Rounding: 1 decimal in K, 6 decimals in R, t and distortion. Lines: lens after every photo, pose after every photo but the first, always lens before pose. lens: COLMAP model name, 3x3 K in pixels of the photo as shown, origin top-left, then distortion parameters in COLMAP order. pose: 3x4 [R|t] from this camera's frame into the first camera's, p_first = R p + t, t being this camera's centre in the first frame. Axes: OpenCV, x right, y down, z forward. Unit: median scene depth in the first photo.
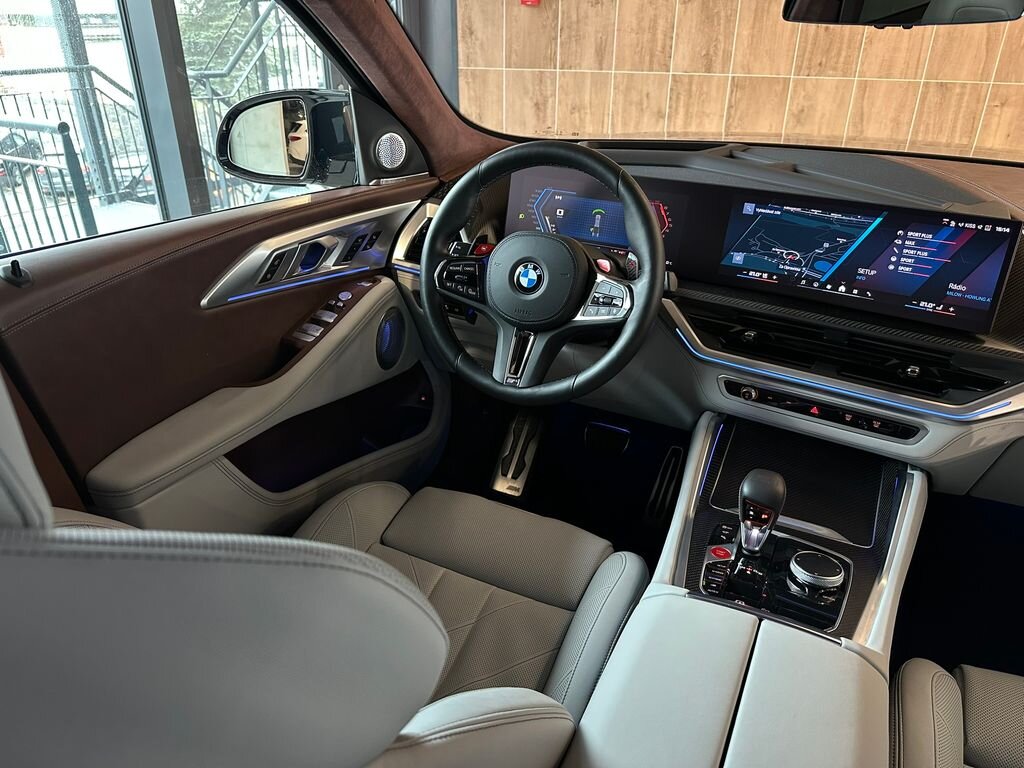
lens RADIAL K [[729.9, 0, 506.8], [0, 729.9, 387.6], [0, 0, 1]] dist [0.030623, -0.046908]
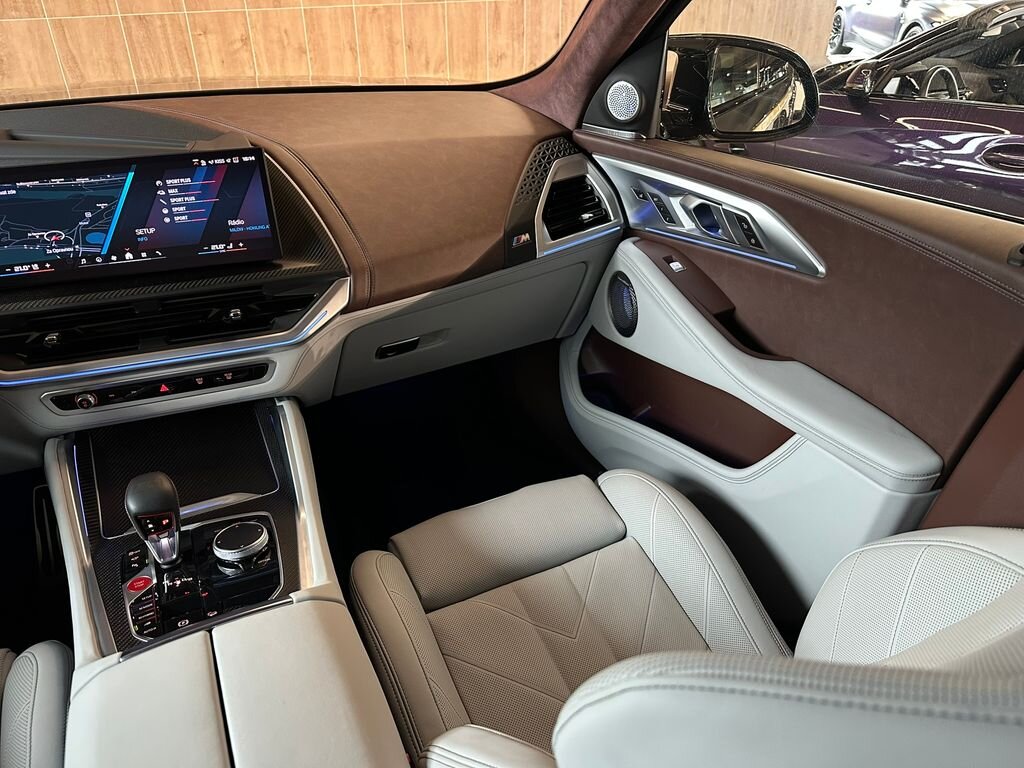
lens RADIAL K [[729.9, 0, 519.4], [0, 729.9, 376.5], [0, 0, 1]] dist [0.030623, -0.046908]
pose [[0.602059, -0.410573, 0.684802, 0.064784], [0.365634, 0.904221, 0.220671, -0.023632], [-0.709814, 0.117530, 0.694514, 0.041686]]
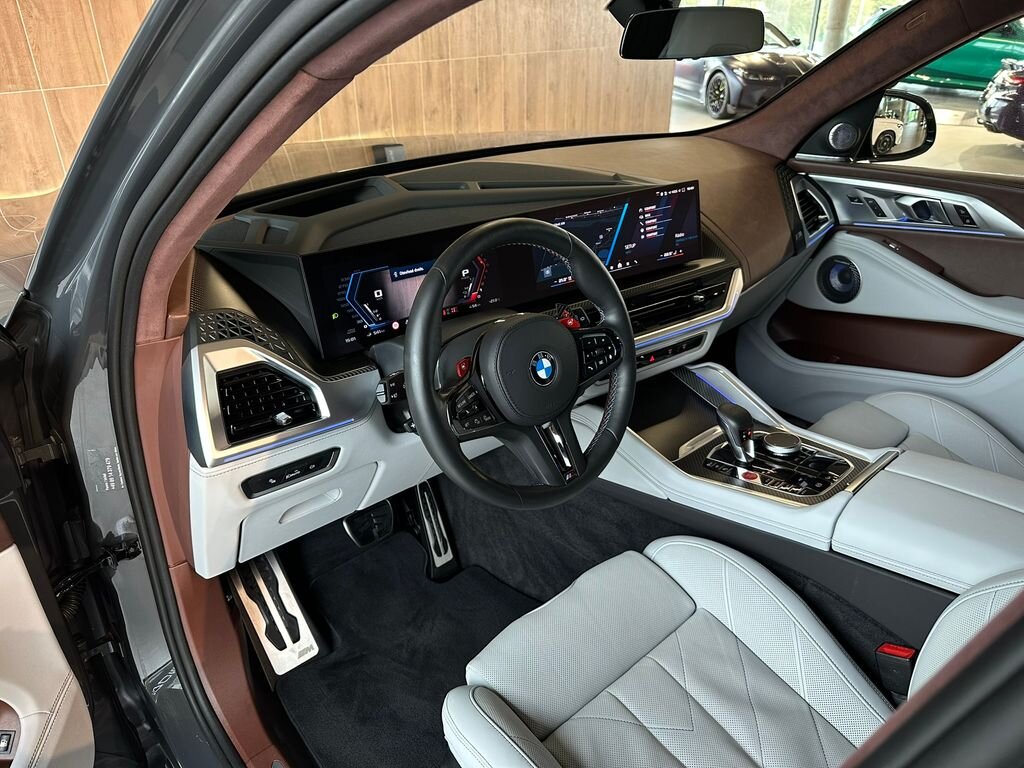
lens RADIAL K [[729.9, 0, 499.0], [0, 729.9, 395.5], [0, 0, 1]] dist [0.030623, -0.046908]
pose [[0.361707, -0.451581, 0.815624, -0.740998], [0.429536, 0.857194, 0.284109, -0.392615], [-0.827446, 0.247575, 0.504024, 0.610158]]
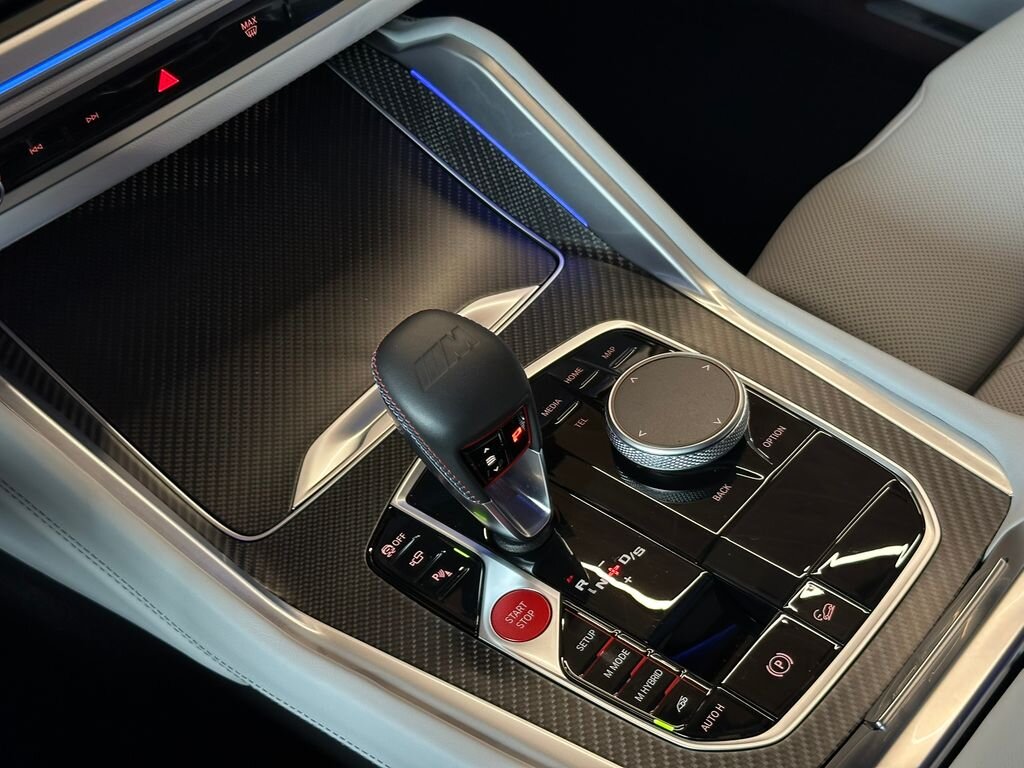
lens RADIAL K [[1437.6, 0, 504.9], [0, 1437.6, 383.1], [0, 0, 1]] dist [0.114027, 0.000000]
pose [[0.247603, -0.777539, 0.578036, 0.011843], [0.503207, 0.613038, 0.609071, -0.190834], [-0.827935, 0.140064, 0.543053, 0.586611]]
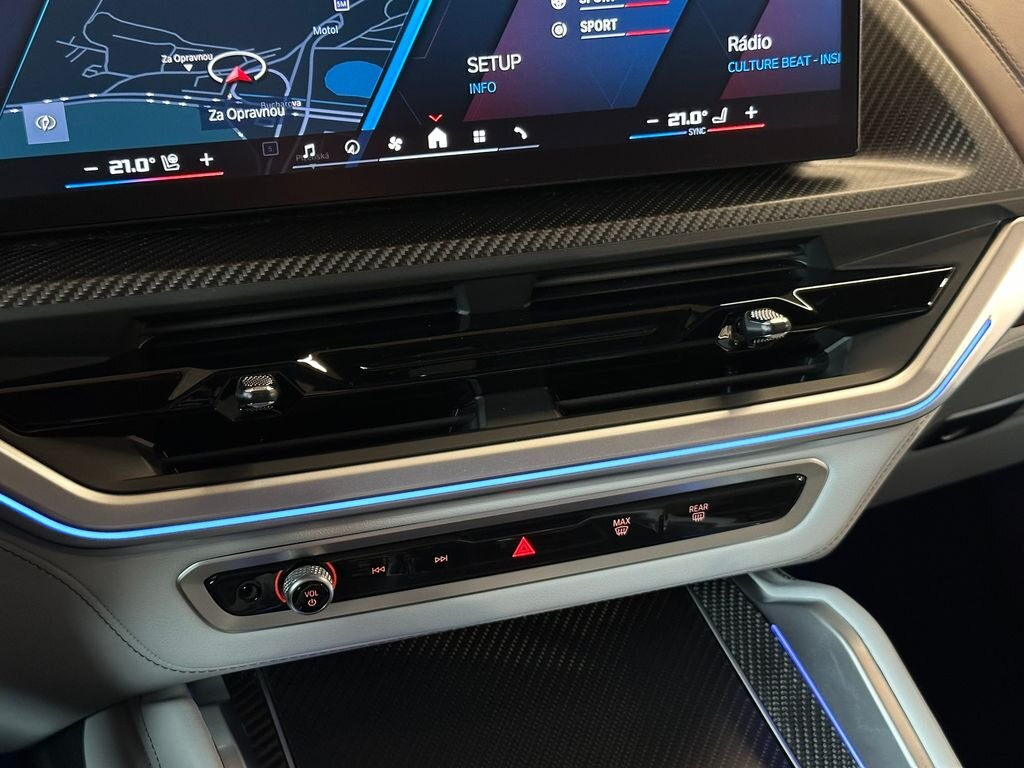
lens RADIAL K [[1437.6, 0, 508.7], [0, 1437.6, 398.9], [0, 0, 1]] dist [0.114027, 0.000000]
pose [[0.620477, -0.375439, 0.688516, 0.034672], [0.346738, 0.918816, 0.188545, -0.140725], [-0.703407, 0.121747, 0.700283, 0.594899]]
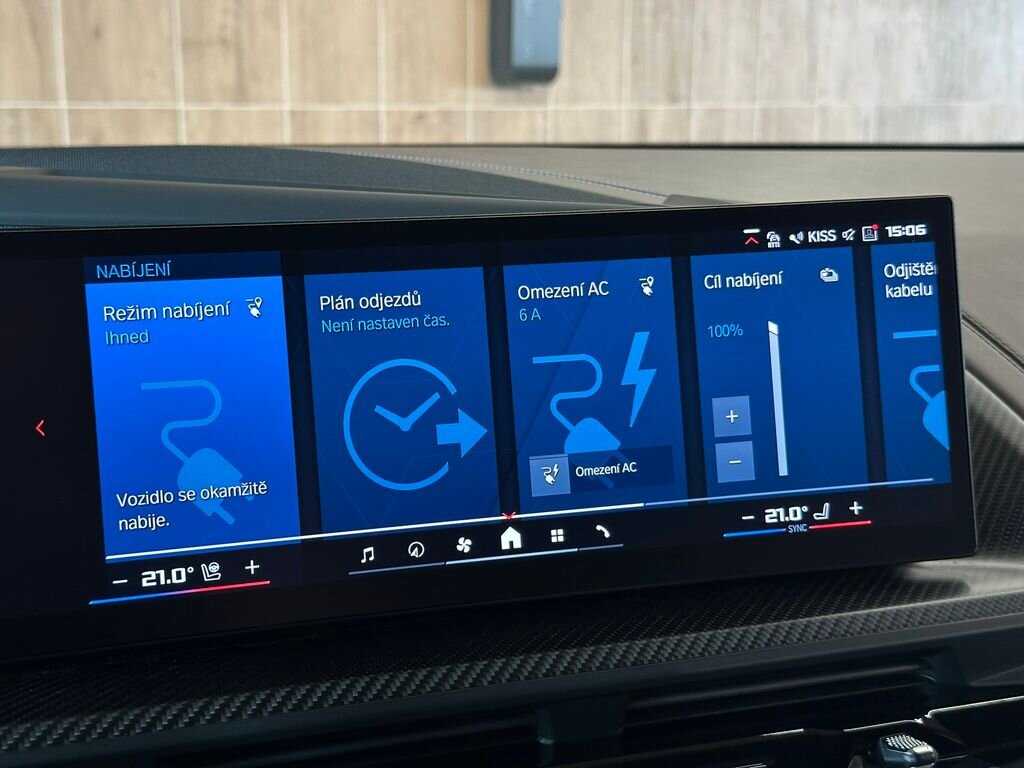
lens RADIAL K [[1437.6, 0, 505.8], [0, 1437.6, 392.1], [0, 0, 1]] dist [0.114027, 0.000000]
pose [[0.605140, -0.173199, 0.777051, 0.065513], [0.358399, 0.930816, -0.071636, -0.150146], [-0.710884, 0.321844, 0.625348, 0.673882]]
